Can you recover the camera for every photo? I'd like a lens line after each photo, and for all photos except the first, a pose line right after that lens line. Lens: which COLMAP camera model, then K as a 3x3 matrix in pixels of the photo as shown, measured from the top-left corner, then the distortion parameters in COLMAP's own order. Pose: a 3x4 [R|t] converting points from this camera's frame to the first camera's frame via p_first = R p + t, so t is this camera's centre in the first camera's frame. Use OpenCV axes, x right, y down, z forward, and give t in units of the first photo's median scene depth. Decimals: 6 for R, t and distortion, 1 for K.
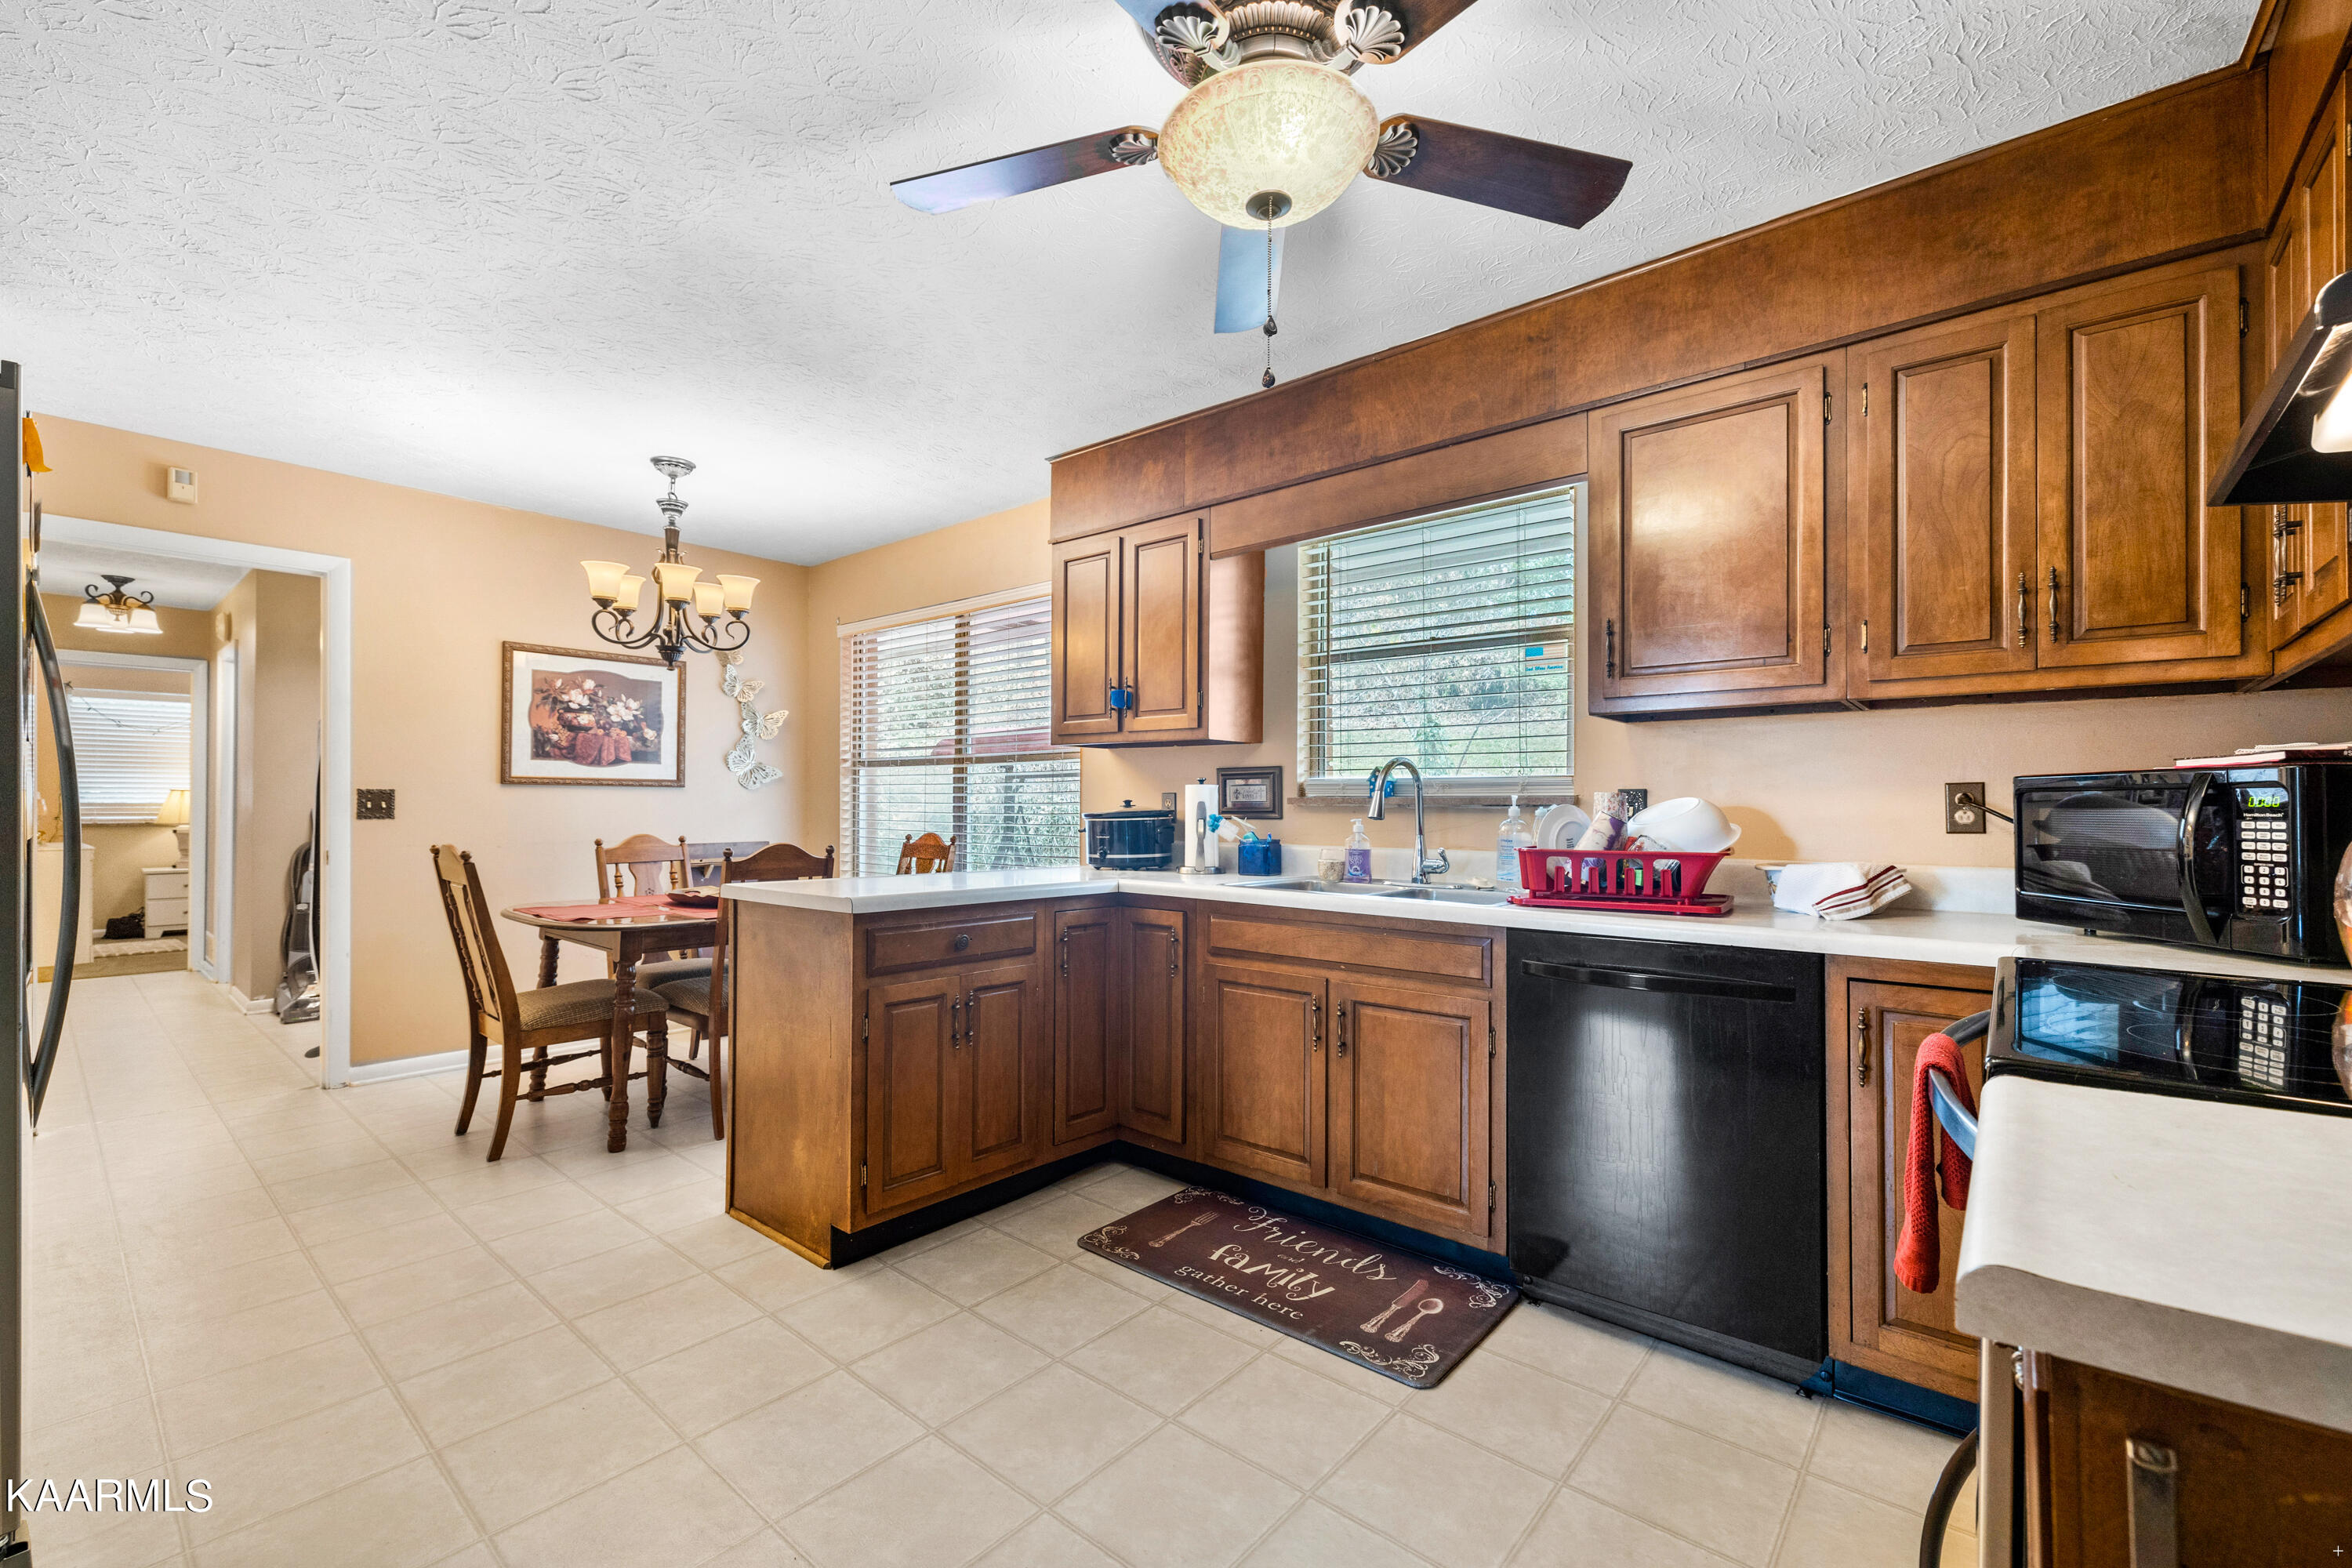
lens RADIAL K [[990.4, 0, 1173.9], [0, 990.4, 791.1], [0, 0, 1]] dist [0.000253, -0.000268]
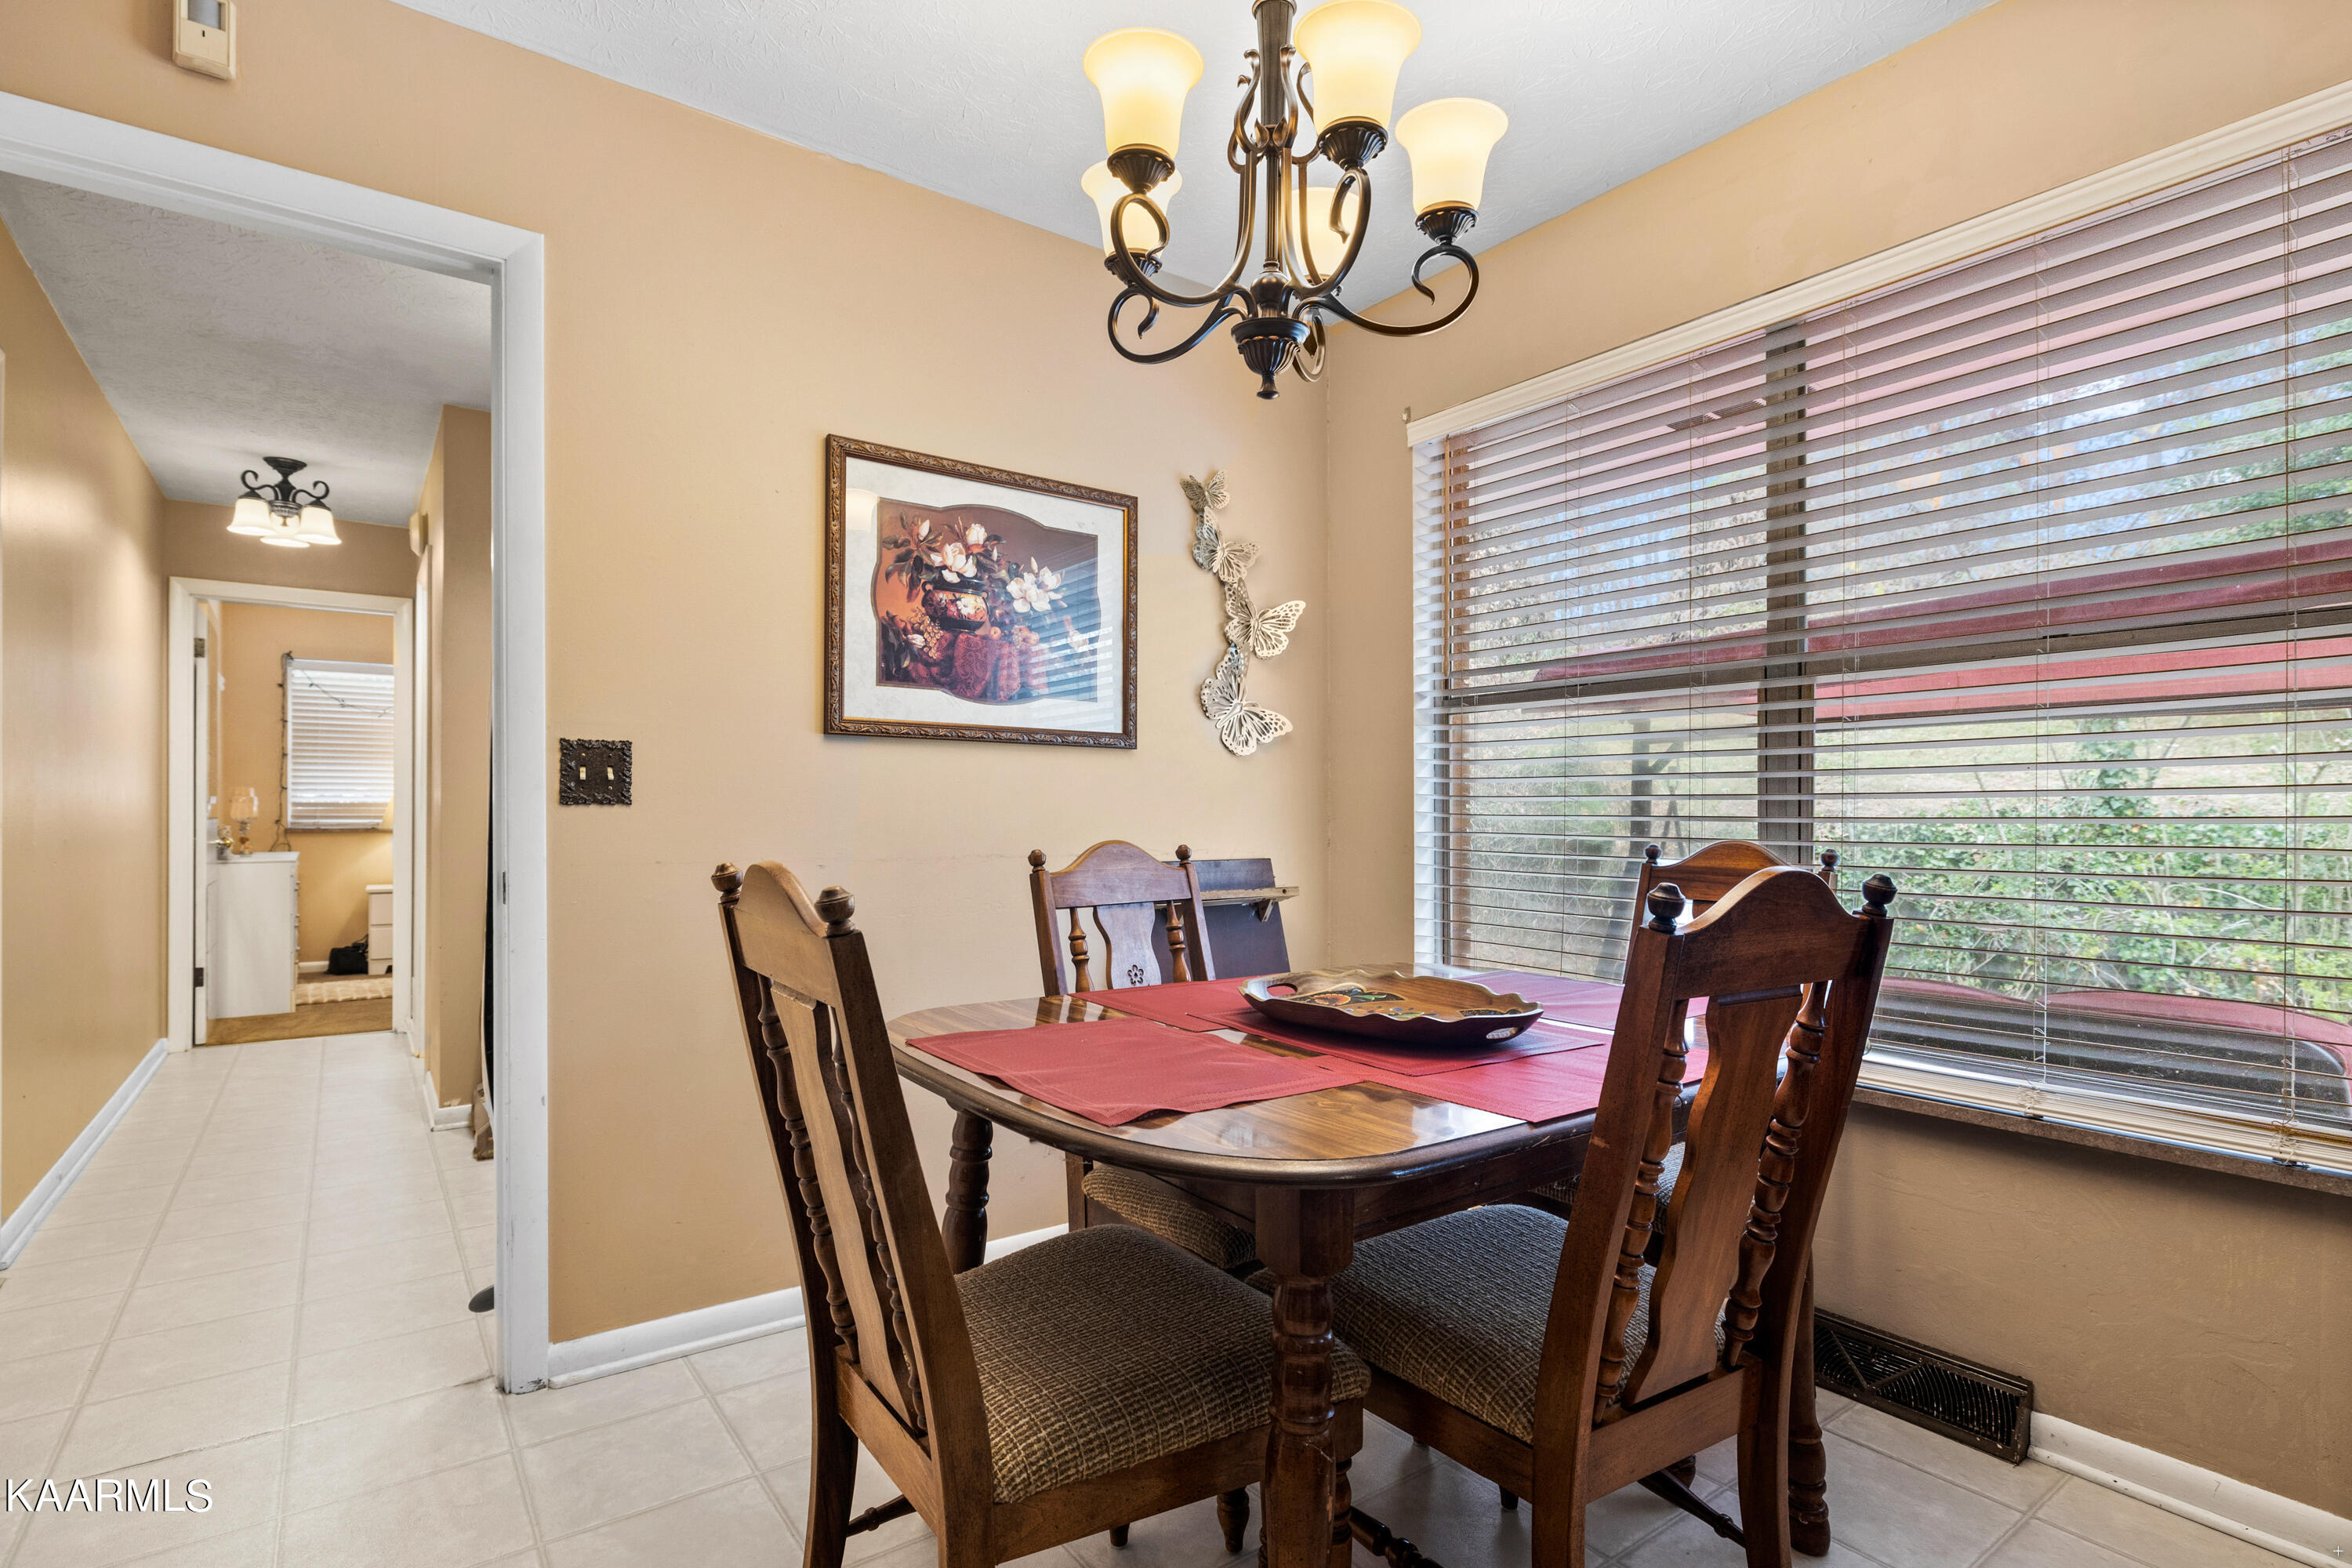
lens RADIAL K [[1156.4, 0, 1175.9], [0, 1156.4, 799.7], [0, 0, 1]] dist [-0.002709, -0.000009]
pose [[0.972075, -0.004677, -0.234624, -0.364612], [0.004639, 0.999989, -0.000713, 0.024163], [0.234625, -0.000395, 0.972086, 0.472572]]
